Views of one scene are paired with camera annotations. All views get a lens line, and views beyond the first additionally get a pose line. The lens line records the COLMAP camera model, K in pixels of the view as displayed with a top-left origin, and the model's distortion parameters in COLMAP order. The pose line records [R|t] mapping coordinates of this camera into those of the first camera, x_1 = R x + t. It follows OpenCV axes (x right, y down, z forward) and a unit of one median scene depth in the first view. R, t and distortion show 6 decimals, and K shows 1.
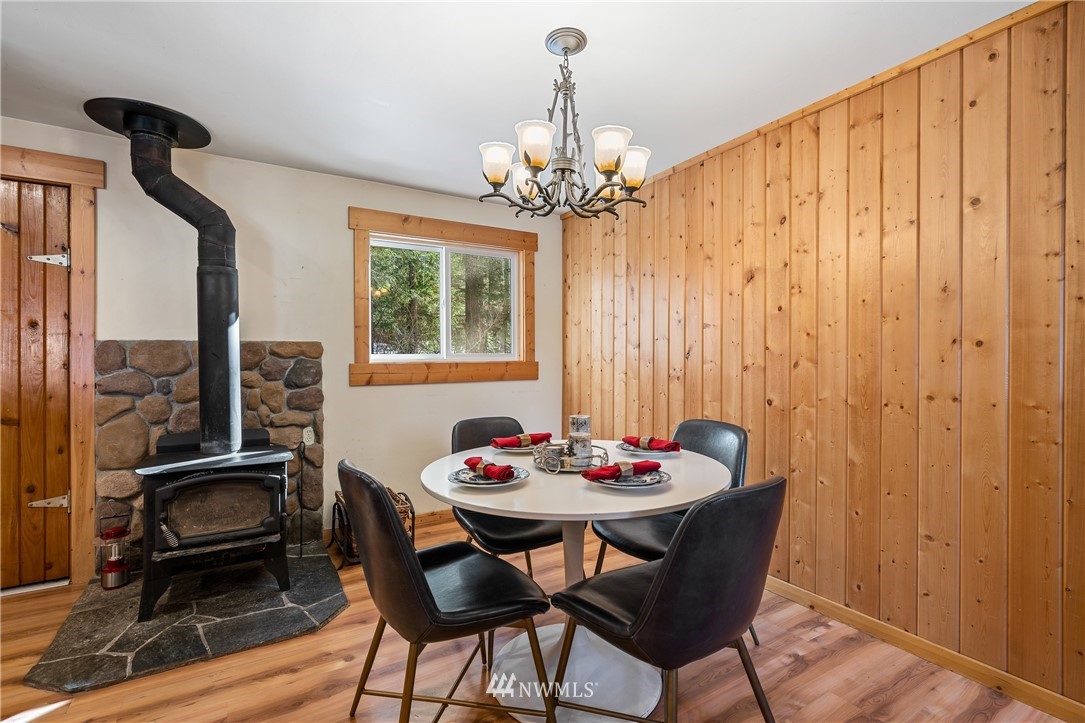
lens RADIAL K [[488.8, 0, 536.1], [0, 488.8, 360.5], [0, 0, 1]] dist [-0.000258, 0.000575]
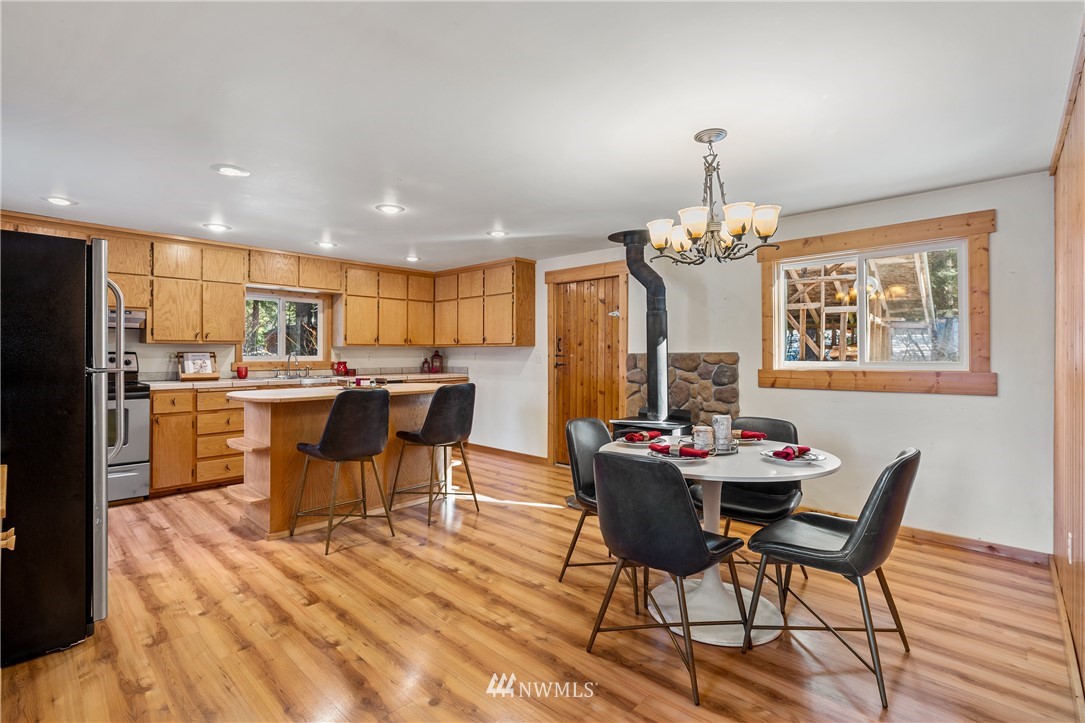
lens RADIAL K [[497.6, 0, 534.7], [0, 497.6, 366.0], [0, 0, 1]] dist [-0.001144, 0.000071]
pose [[0.279502, 0.023307, -0.959862, 0.754675], [-0.004718, 0.999727, 0.022902, -0.031466], [0.960133, -0.001873, 0.279536, 0.093530]]
